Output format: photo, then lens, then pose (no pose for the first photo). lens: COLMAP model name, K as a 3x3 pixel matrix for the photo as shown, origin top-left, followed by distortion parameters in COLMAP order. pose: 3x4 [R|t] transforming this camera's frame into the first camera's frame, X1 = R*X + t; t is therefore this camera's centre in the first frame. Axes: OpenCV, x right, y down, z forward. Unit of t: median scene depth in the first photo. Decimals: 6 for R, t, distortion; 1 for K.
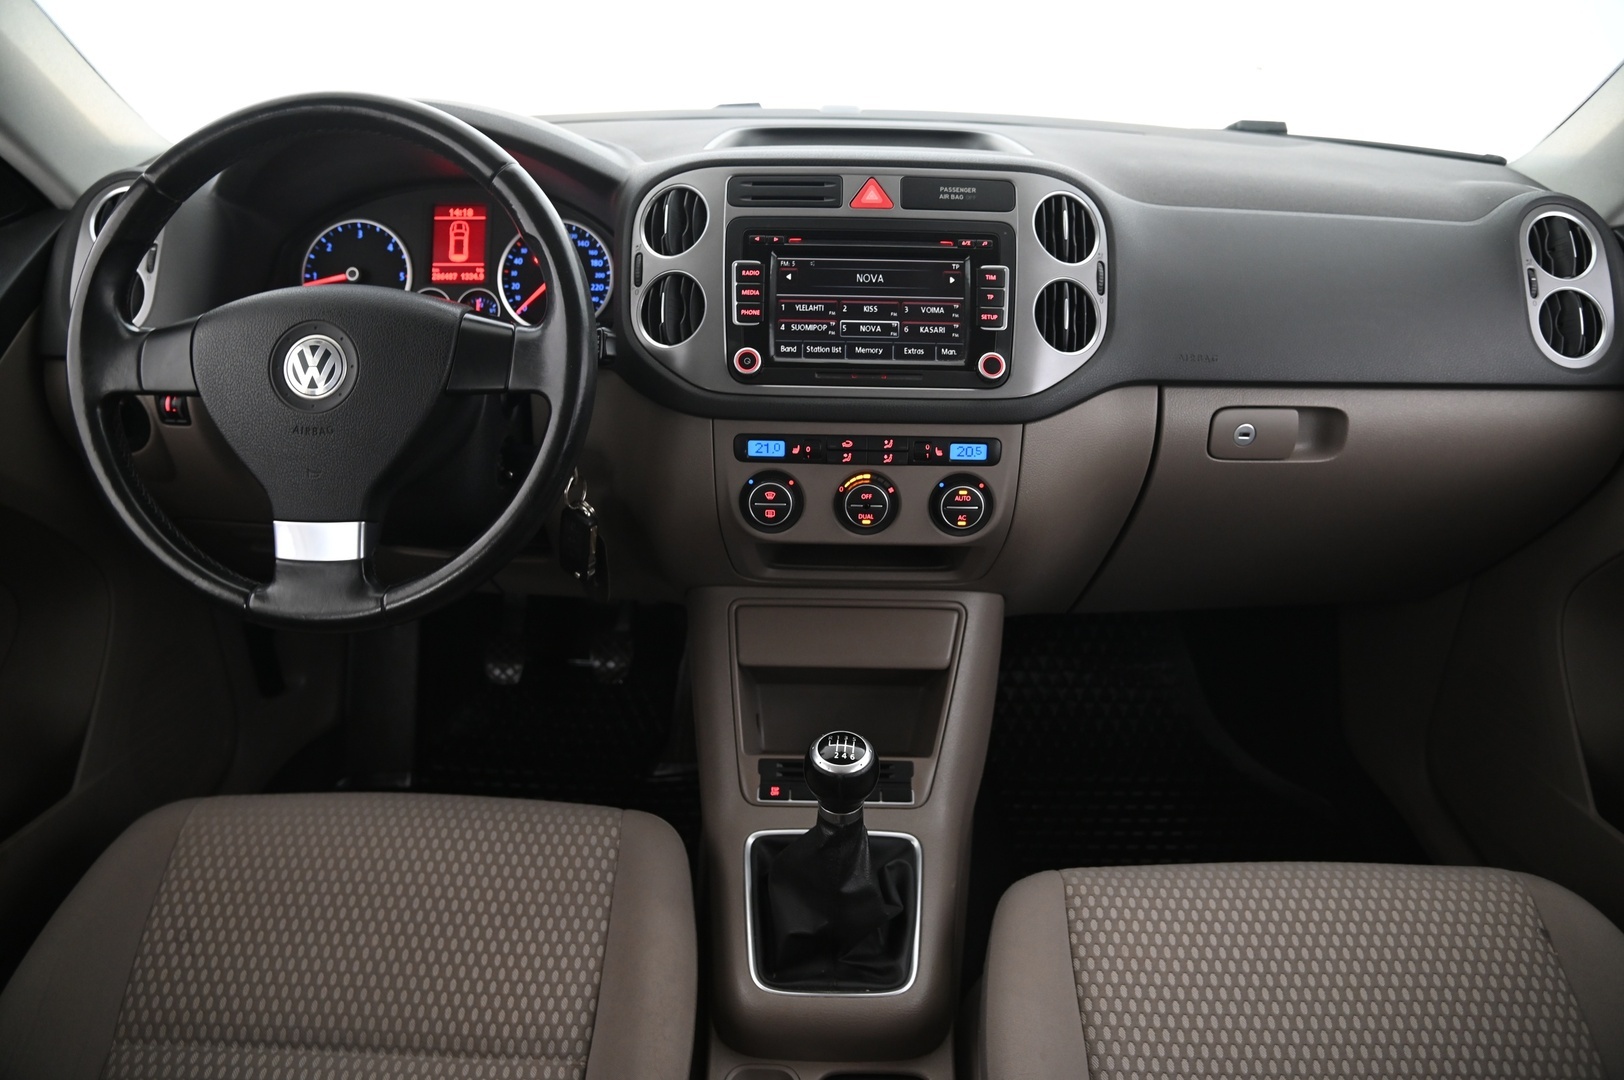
lens RADIAL K [[1113.0, 0, 810.0], [0, 1113.0, 544.5], [0, 0, 1]] dist [-0.106749, 0.047425]
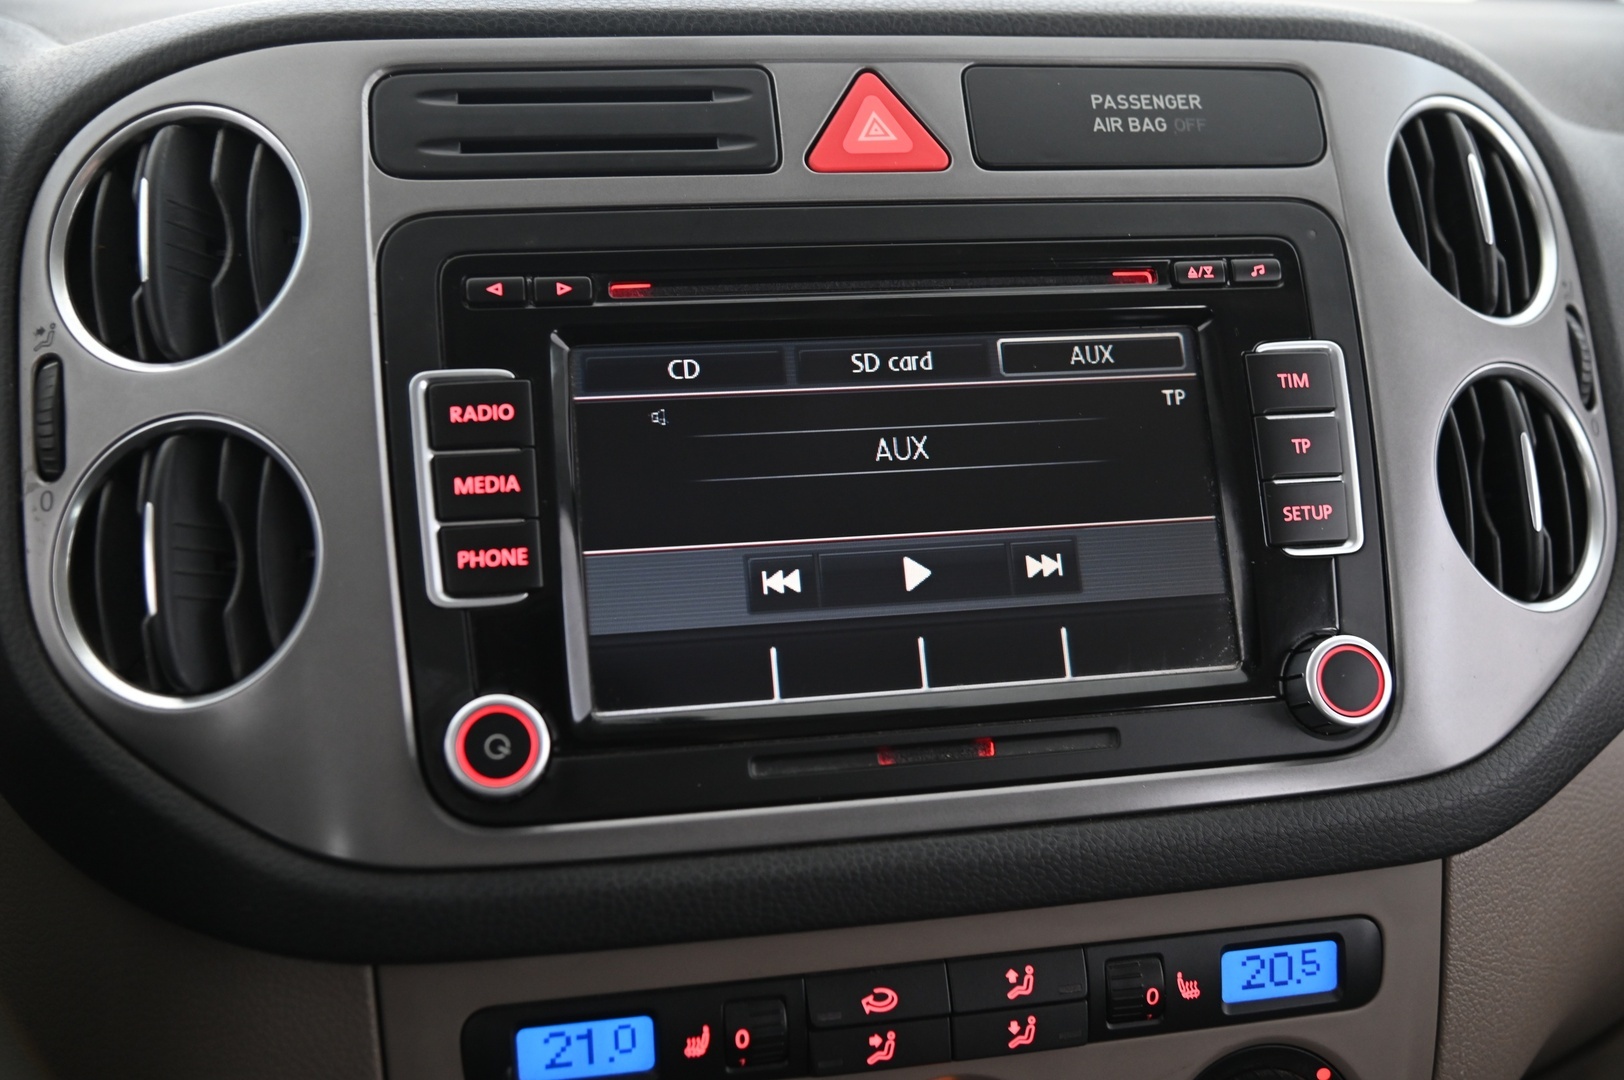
lens RADIAL K [[1720.0, 0, 818.3], [0, 1720.0, 540.3], [0, 0, 1]] dist [0.001972, 0.000000]
pose [[0.976269, -0.071527, 0.204409, -0.060953], [0.095390, 0.989413, -0.109370, -0.158148], [-0.194422, 0.126273, 0.972756, 0.566759]]
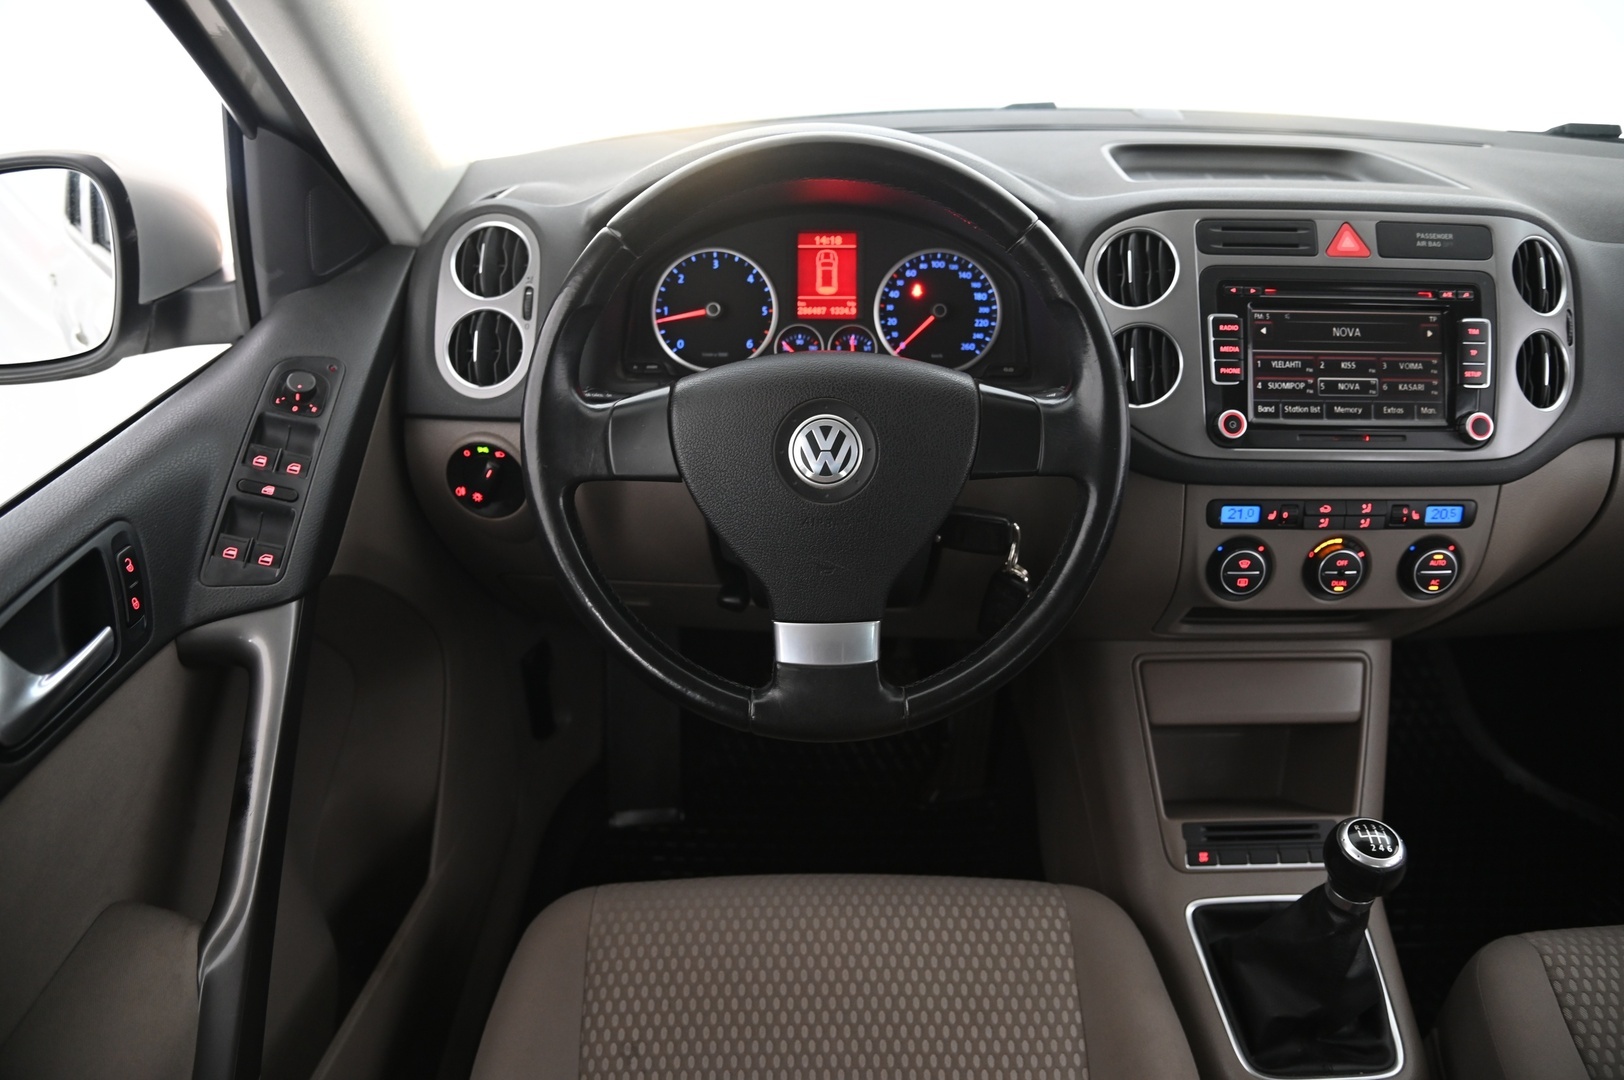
lens RADIAL K [[1113.0, 0, 801.9], [0, 1113.0, 543.1], [0, 0, 1]] dist [-0.106749, 0.047425]
pose [[0.999771, -0.019353, 0.009092, -0.421329], [0.018845, 0.998416, 0.053017, -0.118431], [-0.010104, -0.052833, 0.998552, 0.072930]]
